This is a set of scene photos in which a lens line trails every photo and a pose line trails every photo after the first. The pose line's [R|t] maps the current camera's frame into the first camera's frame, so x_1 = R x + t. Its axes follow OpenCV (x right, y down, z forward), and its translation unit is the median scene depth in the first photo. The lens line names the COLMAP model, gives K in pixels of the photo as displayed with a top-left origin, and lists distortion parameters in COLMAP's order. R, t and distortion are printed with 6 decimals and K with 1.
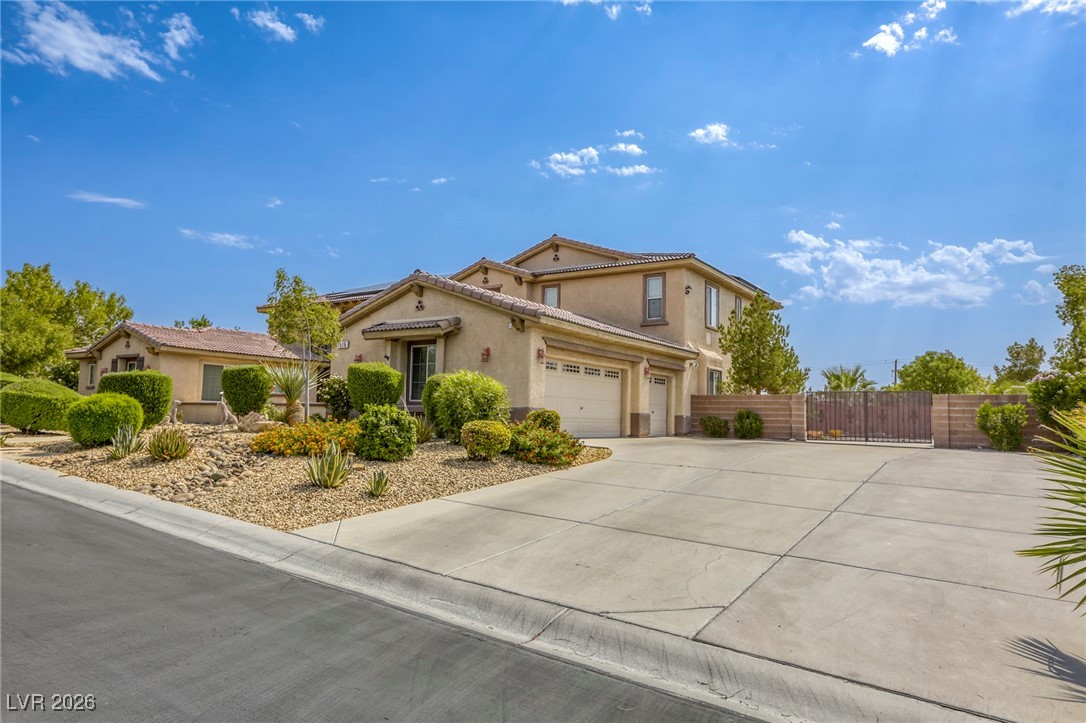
lens RADIAL K [[701.0, 0, 543.0], [0, 701.0, 361.5], [0, 0, 1]] dist [-0.007680, 0.021002]
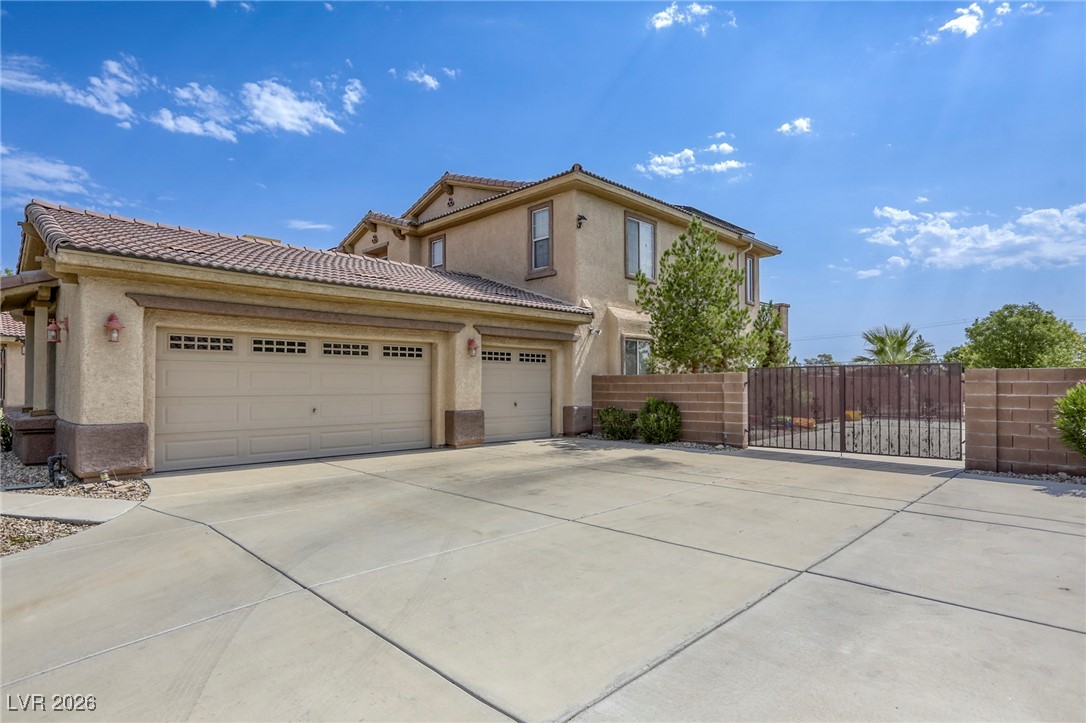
lens RADIAL K [[577.1, 0, 534.9], [0, 577.1, 354.4], [0, 0, 1]] dist [-0.047435, 0.034245]
pose [[0.978634, -0.033693, -0.202832, 0.273751], [0.039974, 0.998837, 0.026953, 0.009727], [0.201688, -0.034486, 0.978842, 0.440167]]
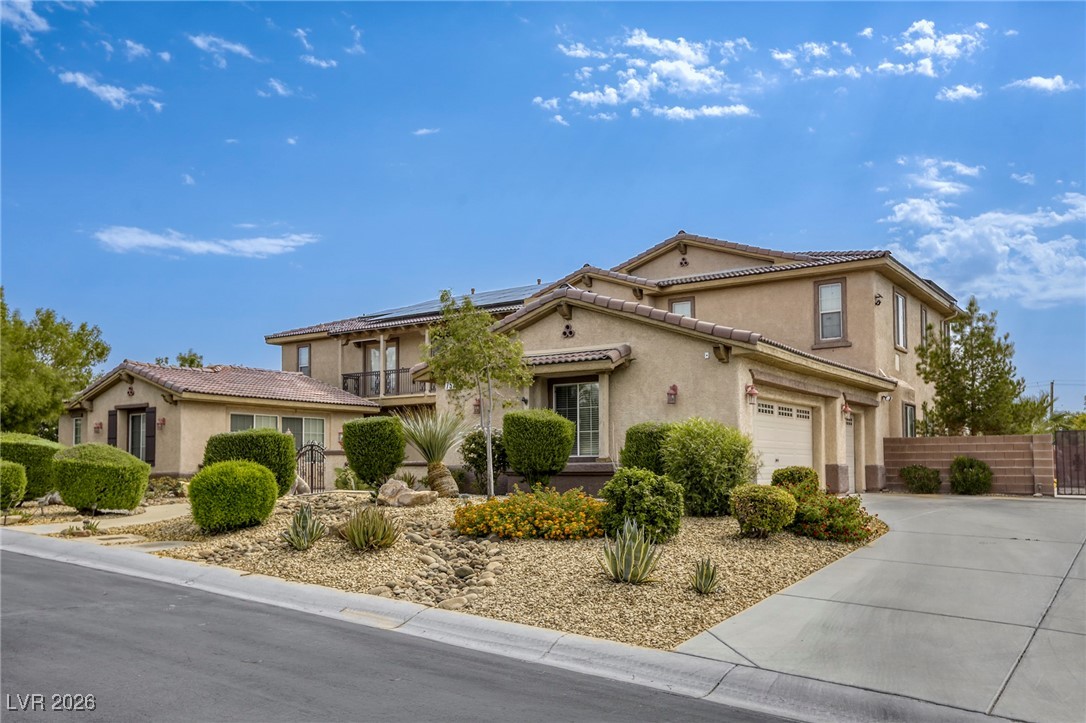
lens RADIAL K [[897.7, 0, 544.0], [0, 897.7, 415.7], [0, 0, 1]] dist [0.042641, 0.005748]
pose [[0.999600, -0.026488, -0.009900, -0.147930], [0.026704, 0.999393, 0.022393, -0.008394], [0.009301, -0.022648, 0.999700, 0.018255]]
